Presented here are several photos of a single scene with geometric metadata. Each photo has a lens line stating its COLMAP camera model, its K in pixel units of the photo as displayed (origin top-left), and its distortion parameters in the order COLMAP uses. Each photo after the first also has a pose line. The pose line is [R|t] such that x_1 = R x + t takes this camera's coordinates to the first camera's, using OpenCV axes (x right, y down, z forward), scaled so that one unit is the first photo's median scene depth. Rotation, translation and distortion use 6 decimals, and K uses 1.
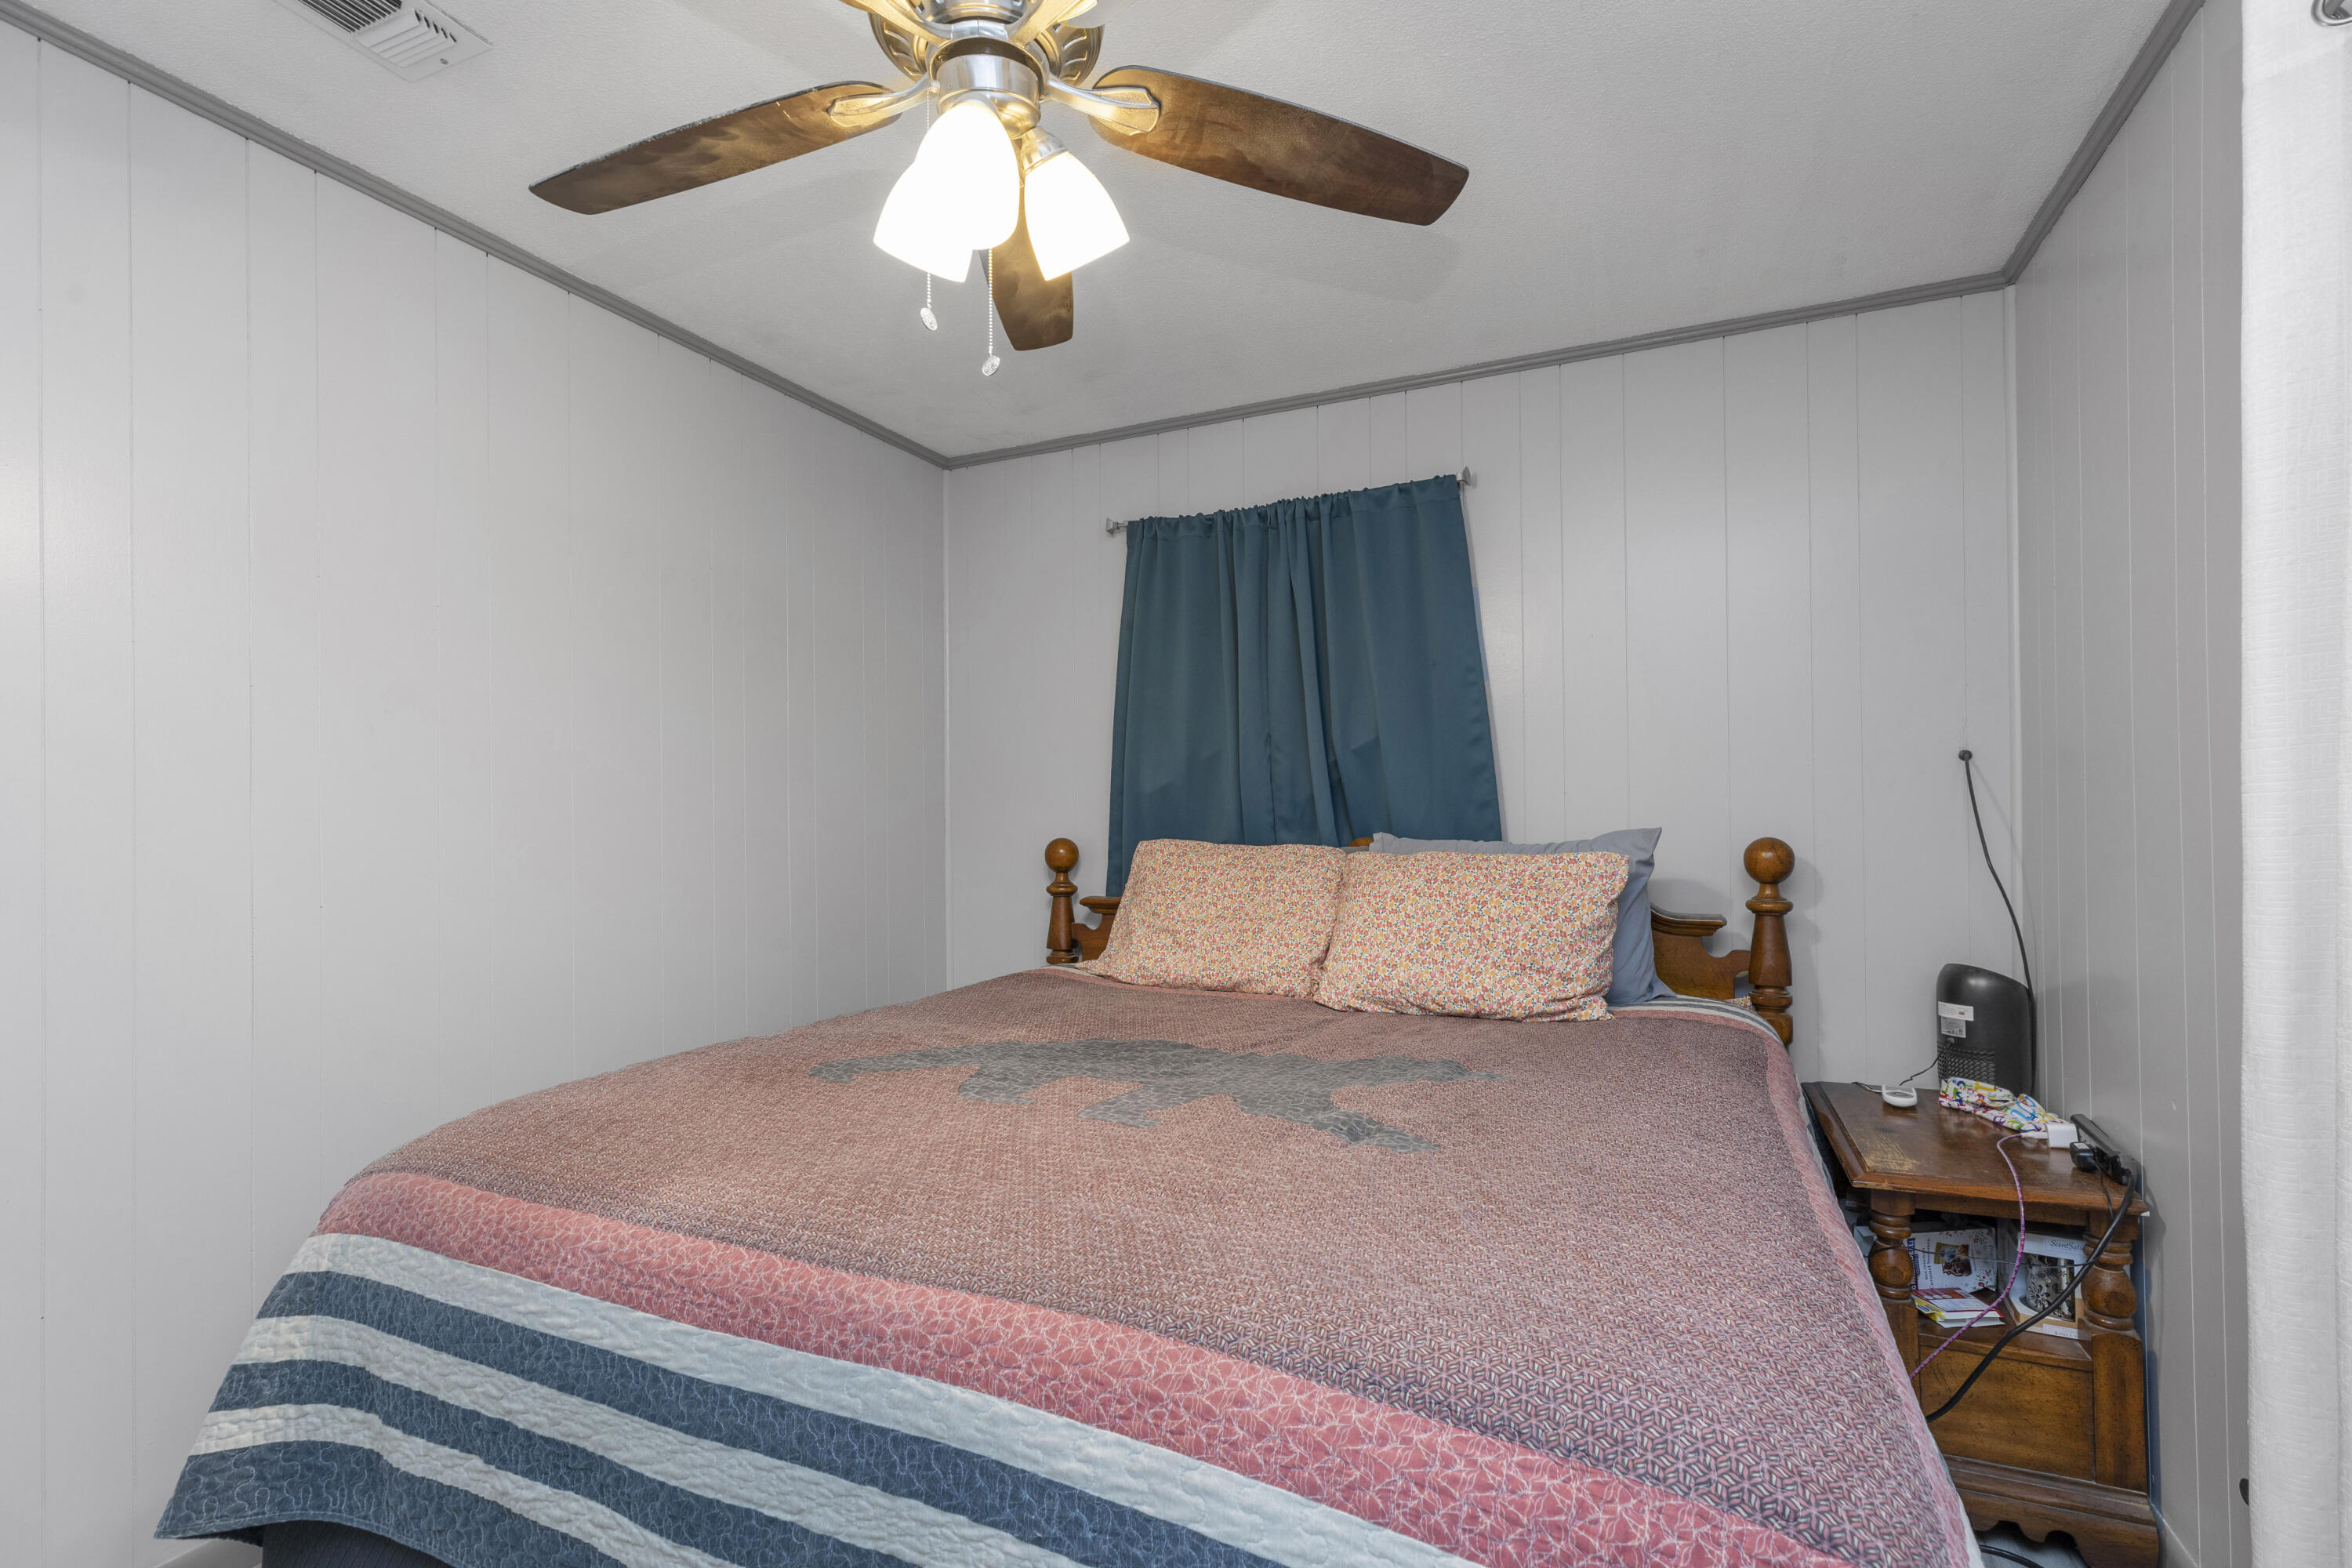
lens RADIAL K [[1059.2, 0, 1183.4], [0, 1059.2, 797.2], [0, 0, 1]] dist [0.000872, -0.000620]
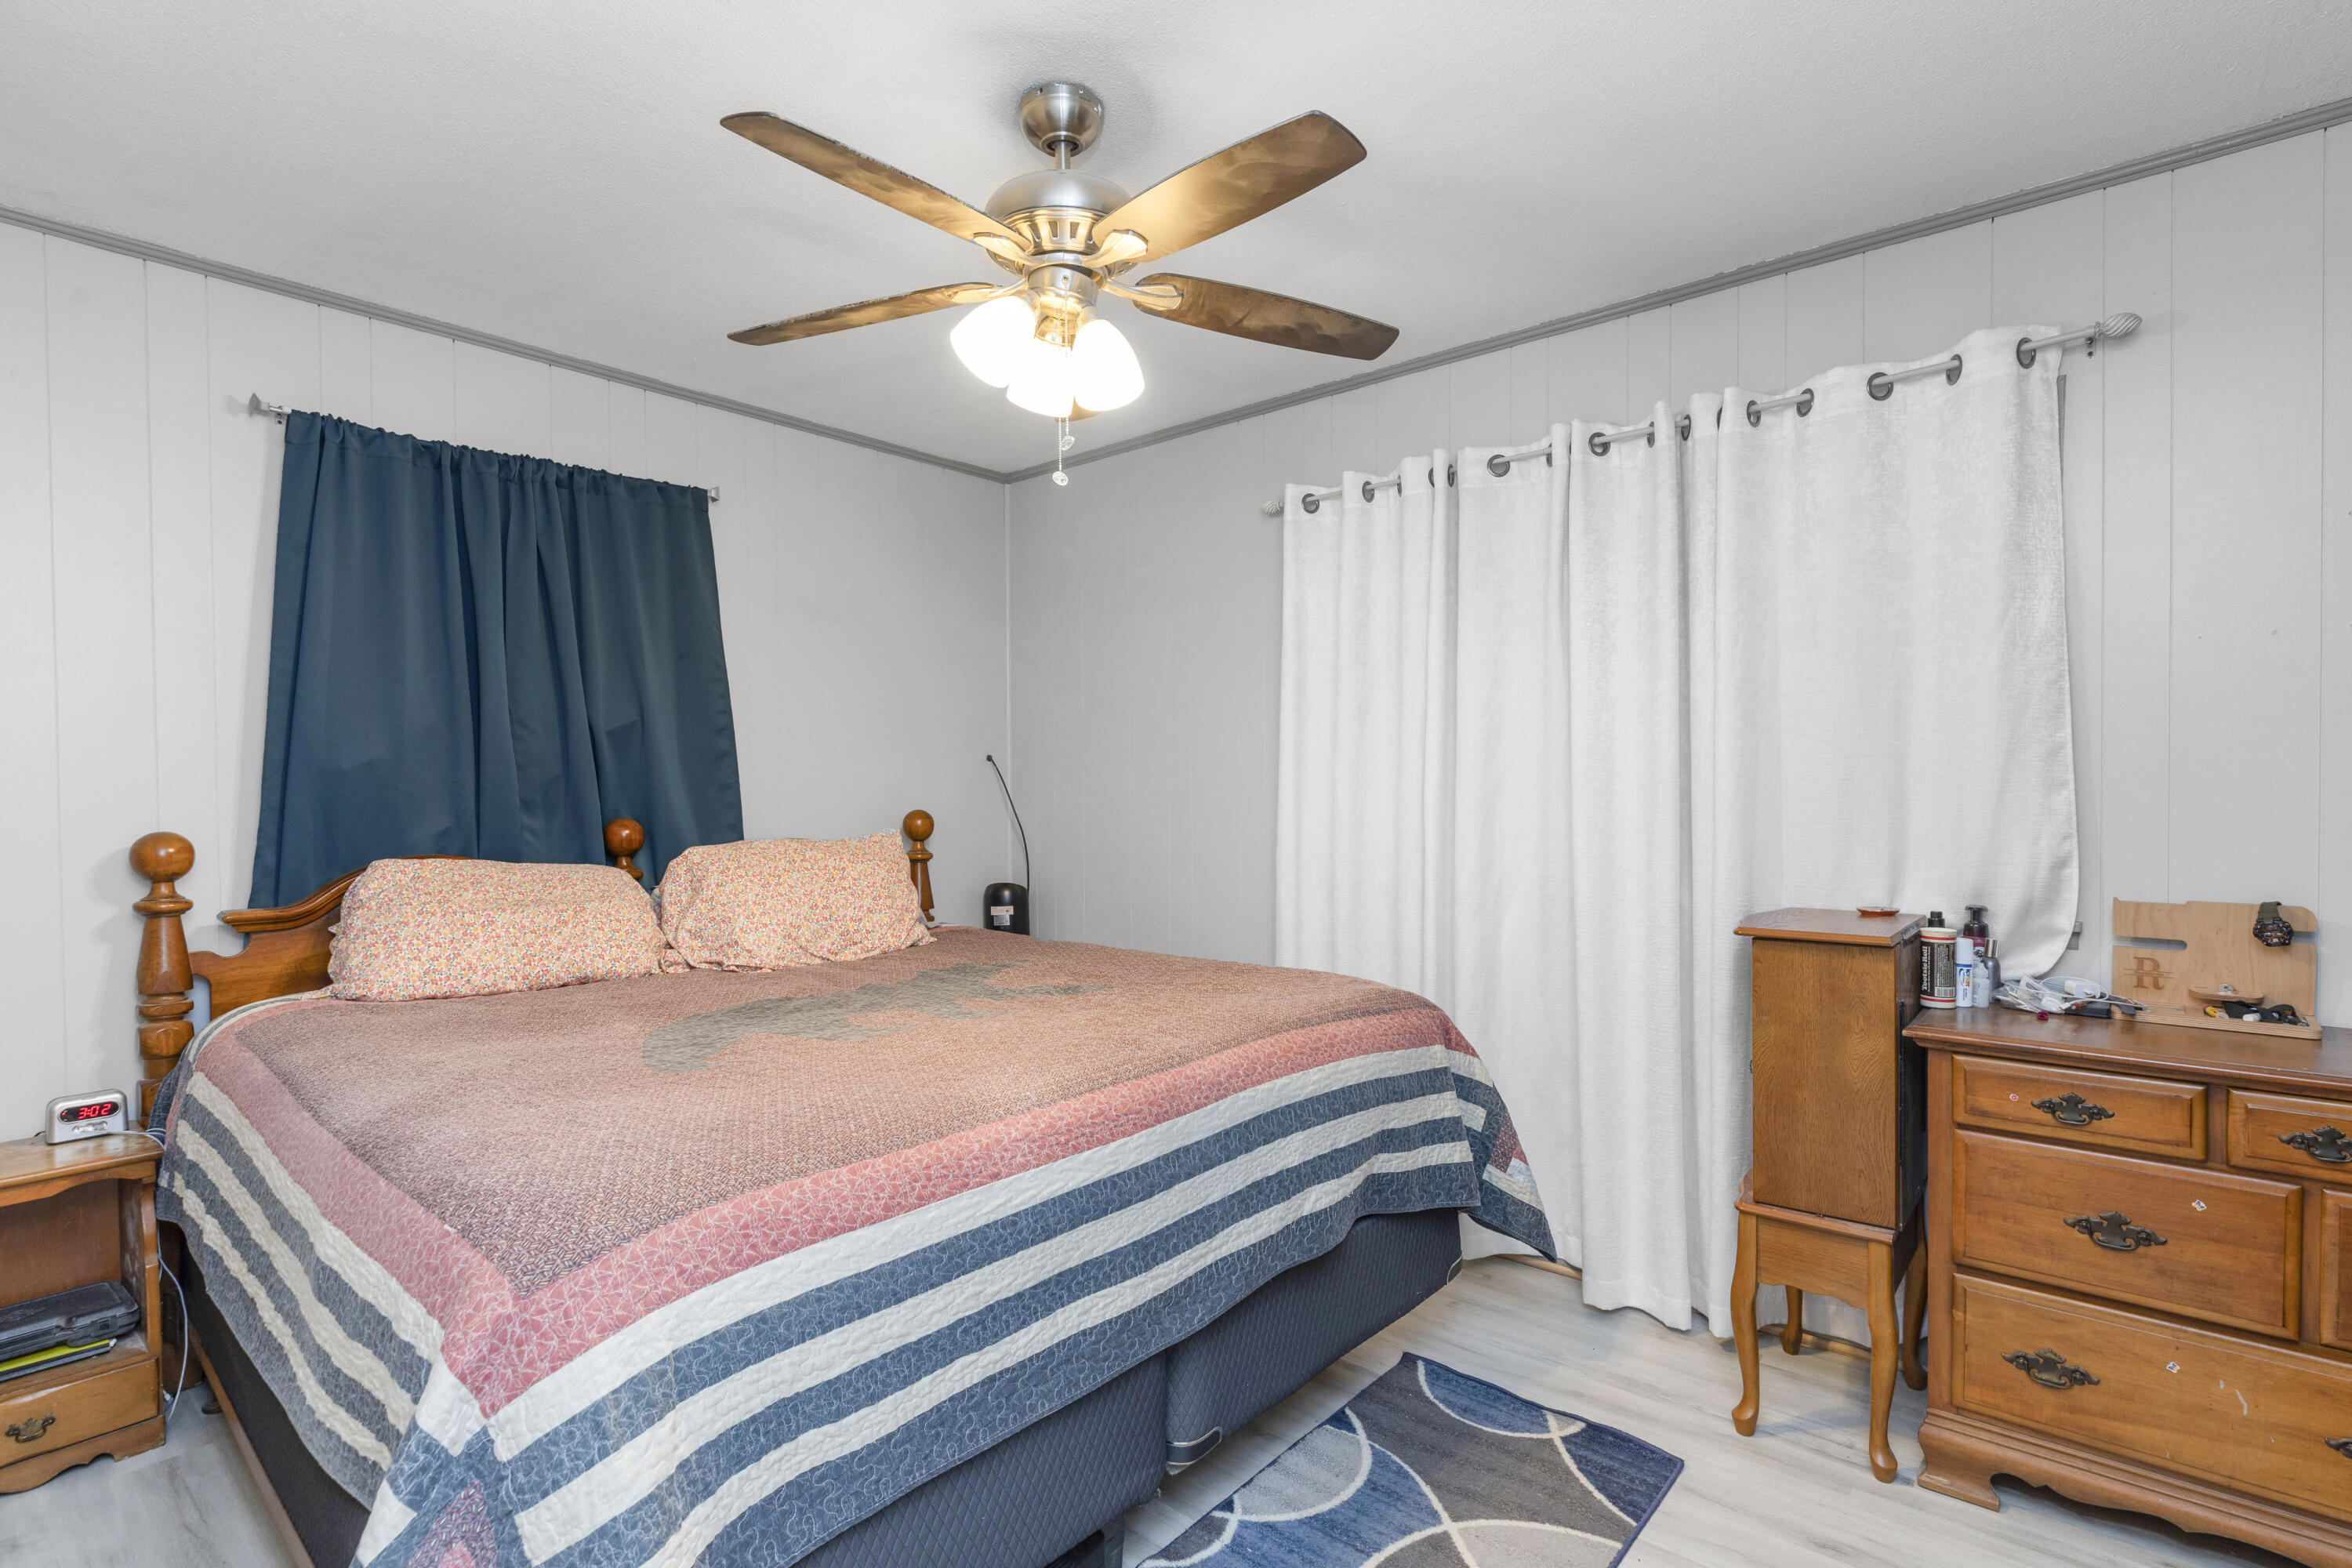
lens RADIAL K [[1174.8, 0, 1145.2], [0, 1174.8, 797.2], [0, 0, 1]] dist [-0.000046, 0.000102]
pose [[0.288646, -0.003781, 0.957428, -1.605860], [-0.009358, 0.999933, 0.006770, 0.011654], [-0.957390, -0.010913, 0.288592, 0.404179]]
